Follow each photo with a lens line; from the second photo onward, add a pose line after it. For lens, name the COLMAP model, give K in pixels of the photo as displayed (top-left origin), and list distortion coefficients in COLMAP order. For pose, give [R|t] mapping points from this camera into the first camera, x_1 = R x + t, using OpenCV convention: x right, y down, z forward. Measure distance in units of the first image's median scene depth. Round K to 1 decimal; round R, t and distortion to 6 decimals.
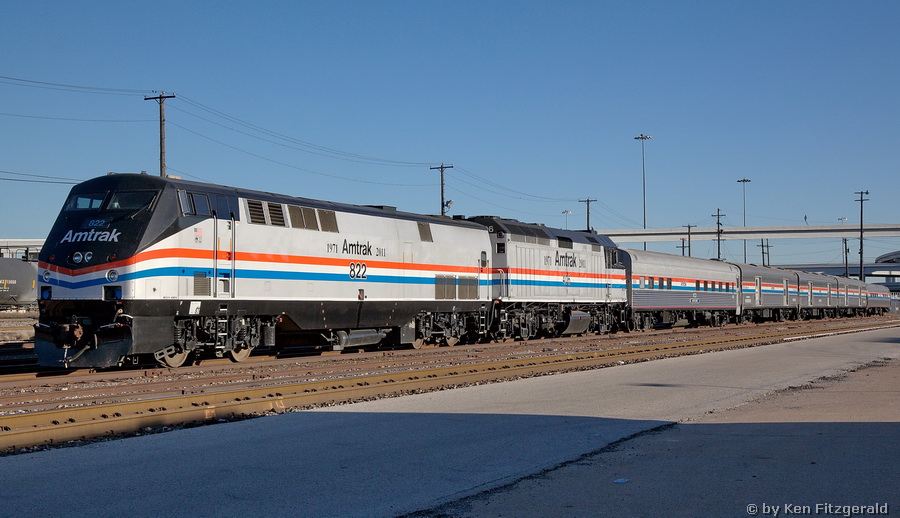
lens RADIAL K [[1348.2, 0, 451.6], [0, 1348.2, 240.6], [0, 0, 1]] dist [0.141190, -0.020901]
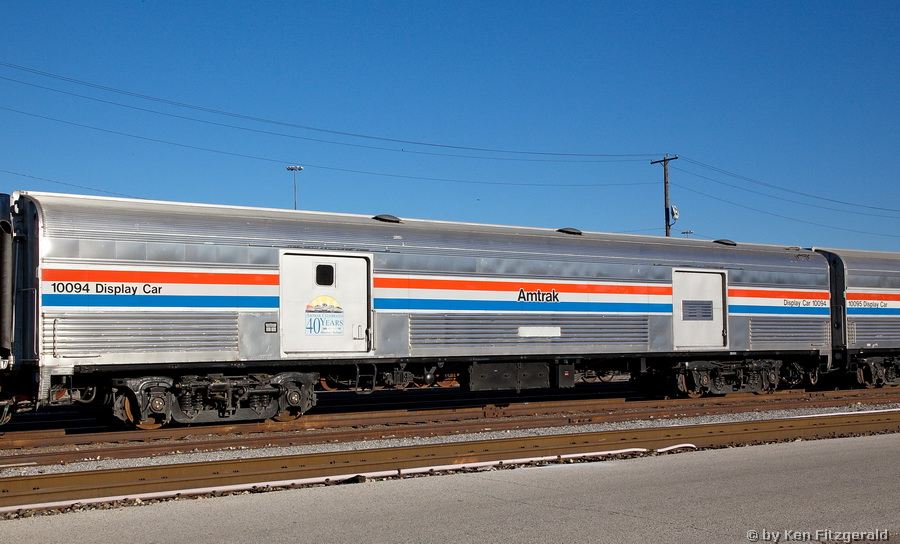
lens RADIAL K [[1014.8, 0, 450.0], [0, 1014.8, 272.0], [0, 0, 1]] dist [0.054412, -0.002397]
pose [[0.844225, -0.046237, -0.533990, 0.300742], [0.034831, 0.998899, -0.031425, 0.031339], [0.534855, 0.007930, 0.844907, 0.674971]]
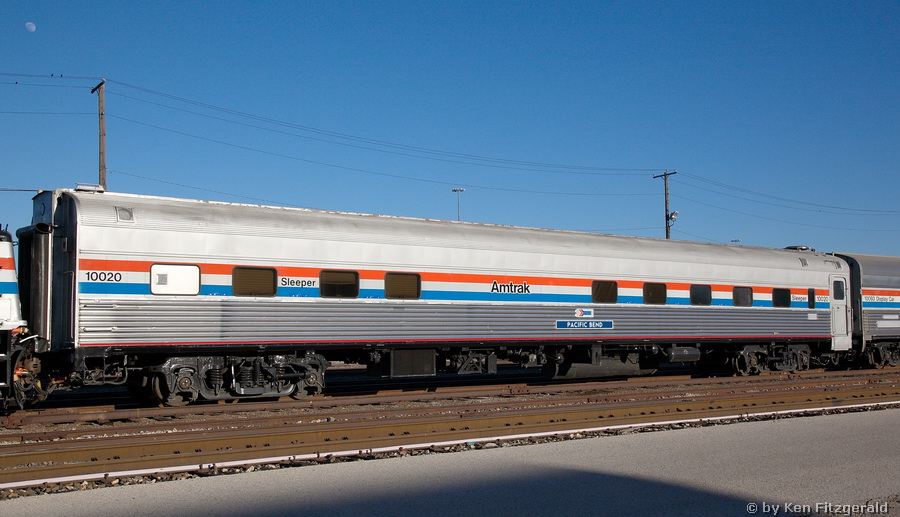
lens RADIAL K [[948.6, 0, 450.0], [0, 948.6, 258.5], [0, 0, 1]] dist [-0.000754, -0.000497]
pose [[0.869269, -0.040829, -0.492651, 0.258665], [0.026920, 0.999014, -0.035294, 0.027131], [0.493606, 0.017418, 0.869511, 0.584765]]
